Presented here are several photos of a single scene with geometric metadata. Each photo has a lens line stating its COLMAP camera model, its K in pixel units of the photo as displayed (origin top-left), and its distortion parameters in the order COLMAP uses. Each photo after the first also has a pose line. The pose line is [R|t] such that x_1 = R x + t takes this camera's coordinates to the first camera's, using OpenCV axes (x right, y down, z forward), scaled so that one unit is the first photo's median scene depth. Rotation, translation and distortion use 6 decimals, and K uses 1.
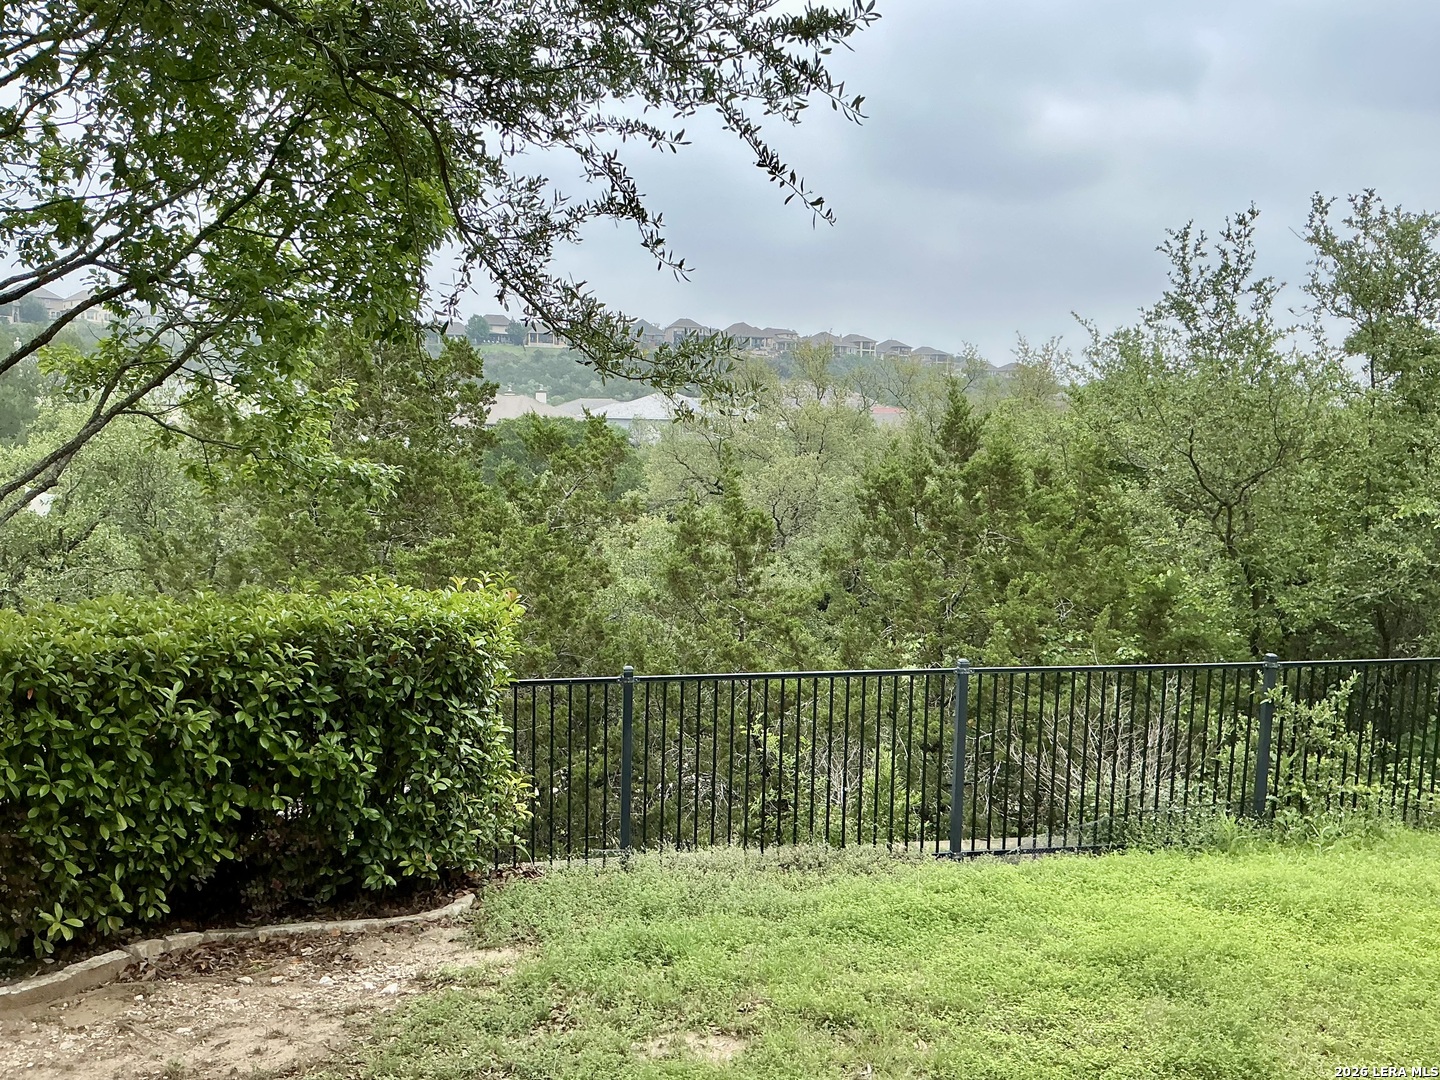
lens RADIAL K [[1204.1, 0, 742.9], [0, 1204.1, 547.6], [0, 0, 1]] dist [0.103671, -0.231618]
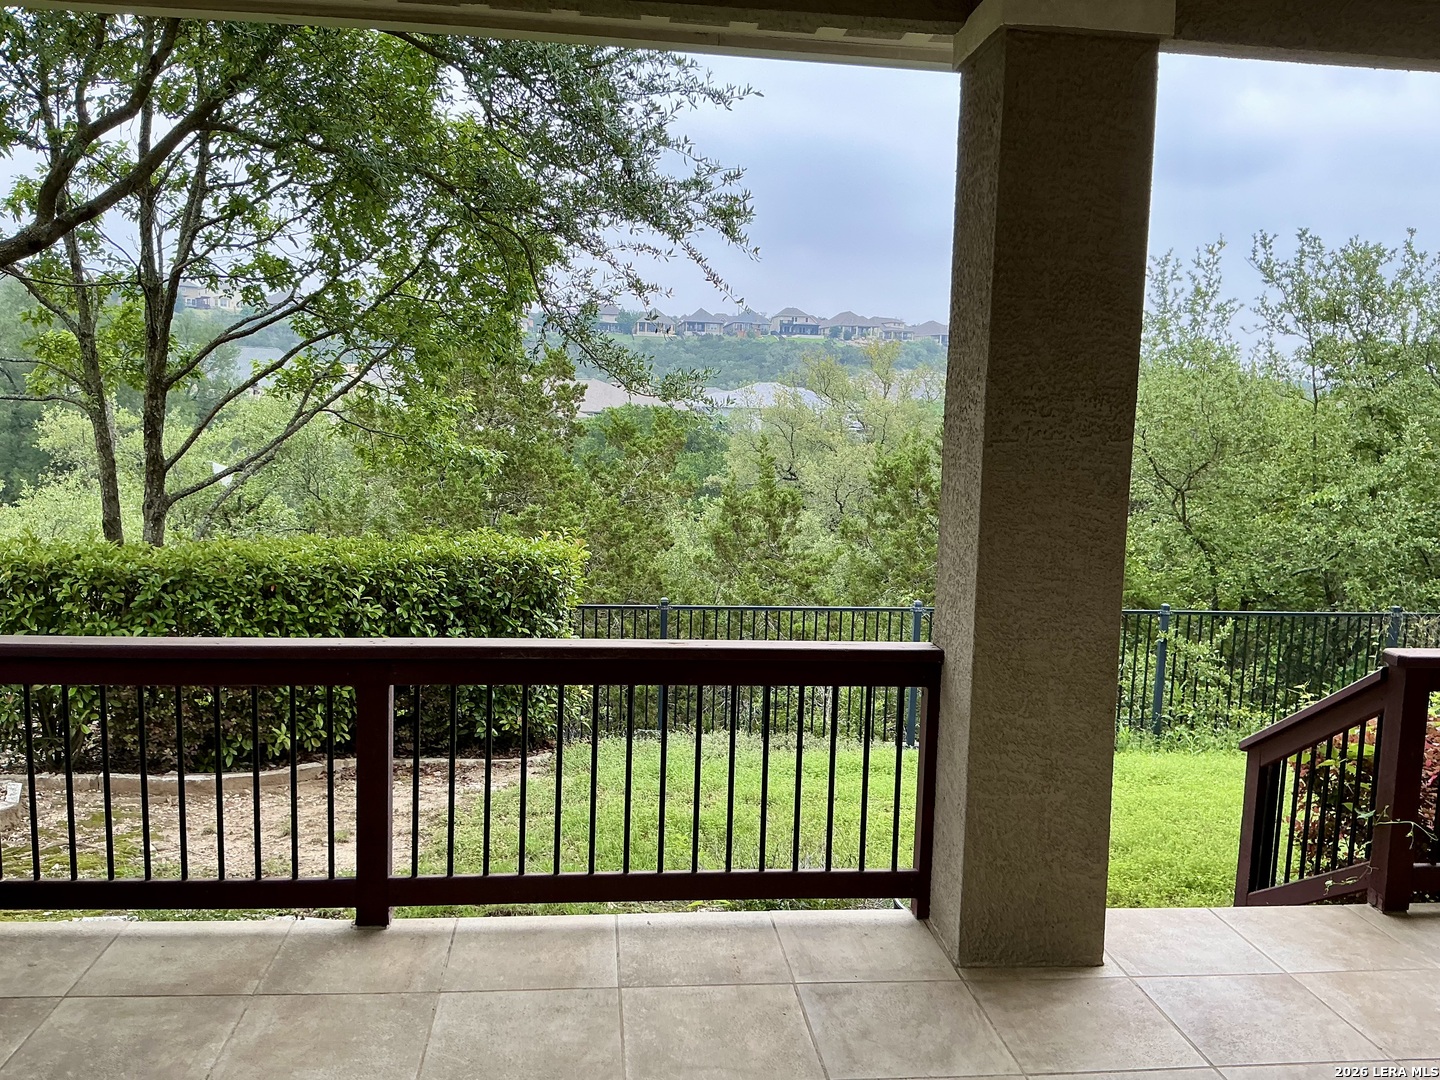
lens RADIAL K [[1204.1, 0, 748.9], [0, 1204.1, 543.7], [0, 0, 1]] dist [0.103671, -0.231618]
pose [[0.996494, 0.018539, -0.081583, 0.115254], [-0.018040, 0.999814, 0.006854, 0.026559], [0.081695, -0.005358, 0.996643, -0.374265]]
